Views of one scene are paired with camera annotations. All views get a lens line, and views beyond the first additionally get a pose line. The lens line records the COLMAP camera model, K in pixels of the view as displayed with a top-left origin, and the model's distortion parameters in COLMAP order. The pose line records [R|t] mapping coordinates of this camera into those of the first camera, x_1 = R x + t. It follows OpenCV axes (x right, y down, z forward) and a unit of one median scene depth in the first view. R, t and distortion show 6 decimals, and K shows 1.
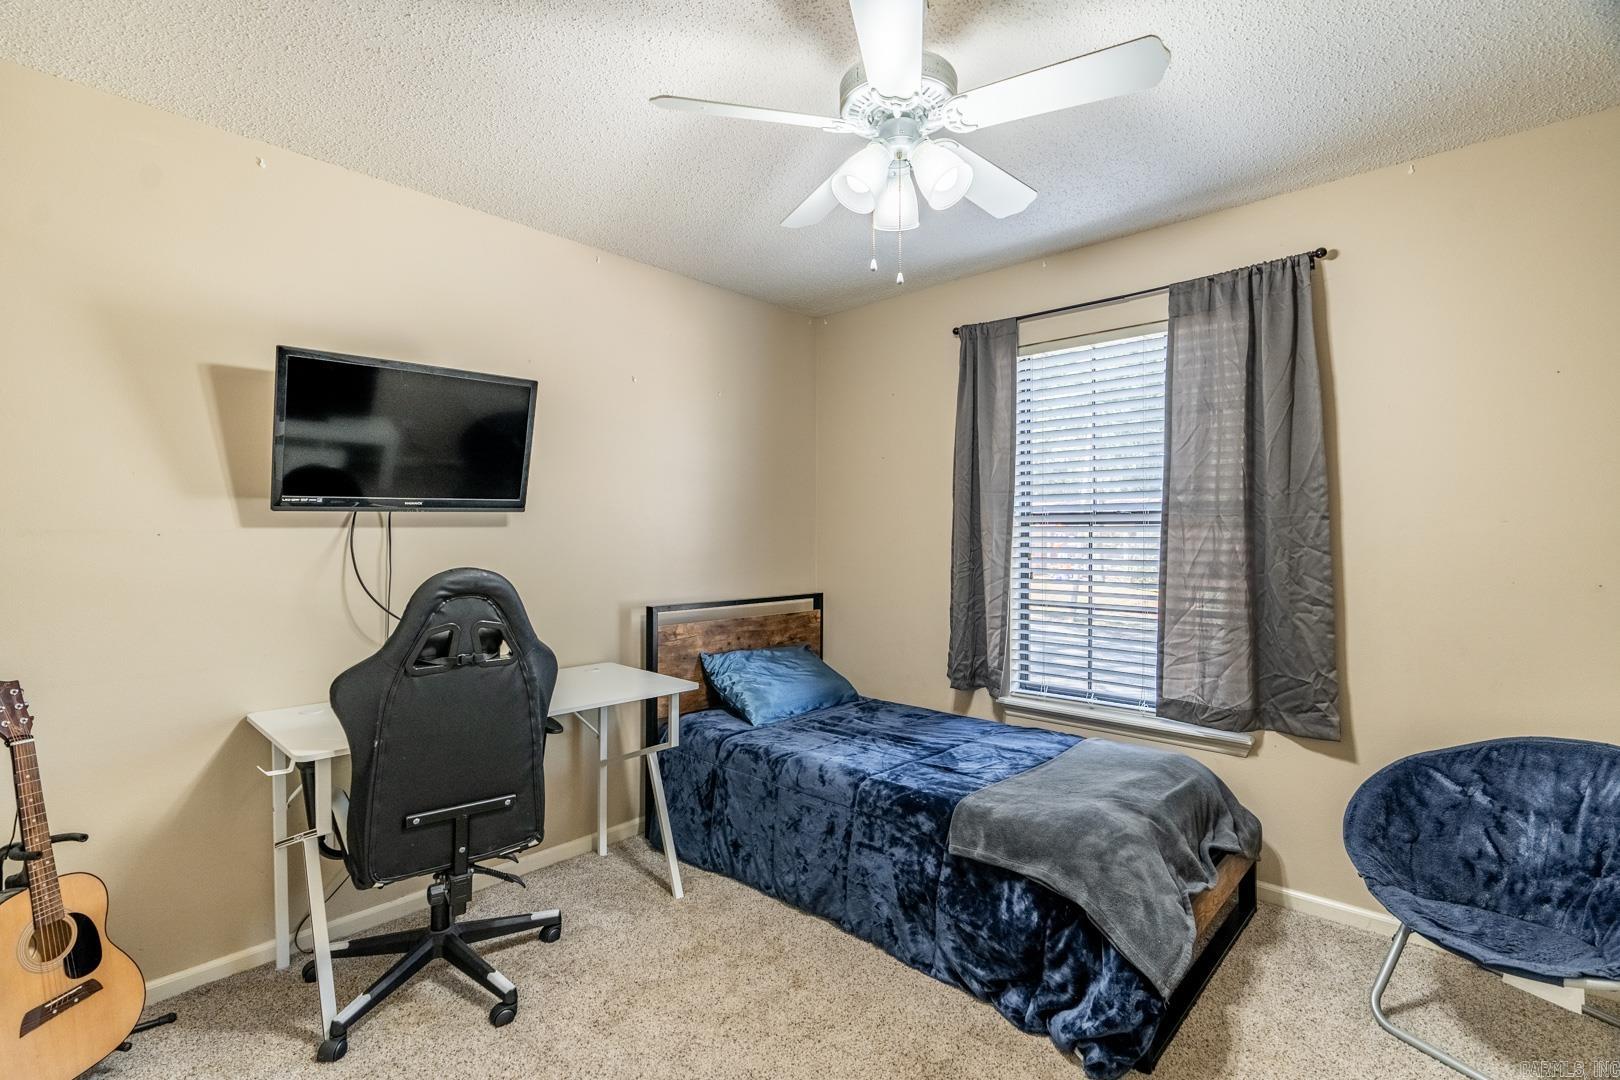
lens RADIAL K [[740.7, 0, 814.2], [0, 740.7, 538.7], [0, 0, 1]] dist [-0.011945, 0.002754]
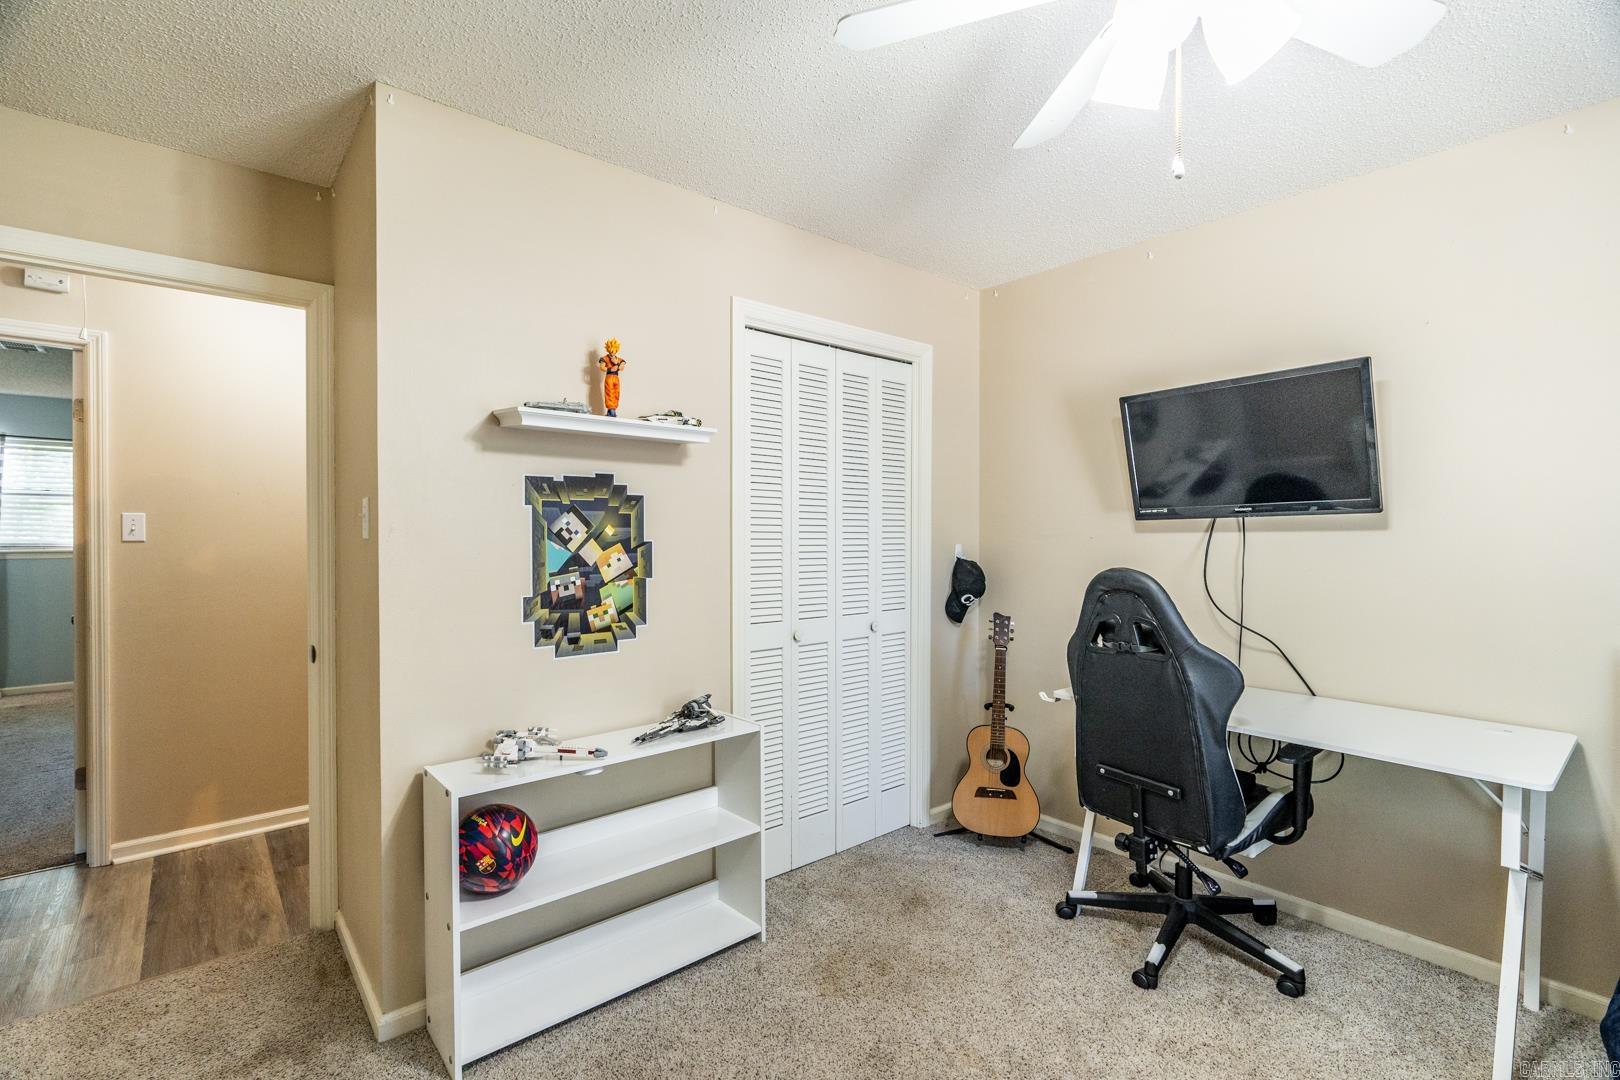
lens RADIAL K [[740.7, 0, 816.4], [0, 740.7, 540.2], [0, 0, 1]] dist [-0.011945, 0.002754]
pose [[-0.121127, 0.010059, -0.992586, 0.665065], [-0.007501, 0.999911, 0.011049, -0.012487], [0.992609, 0.008784, -0.121041, 0.598547]]
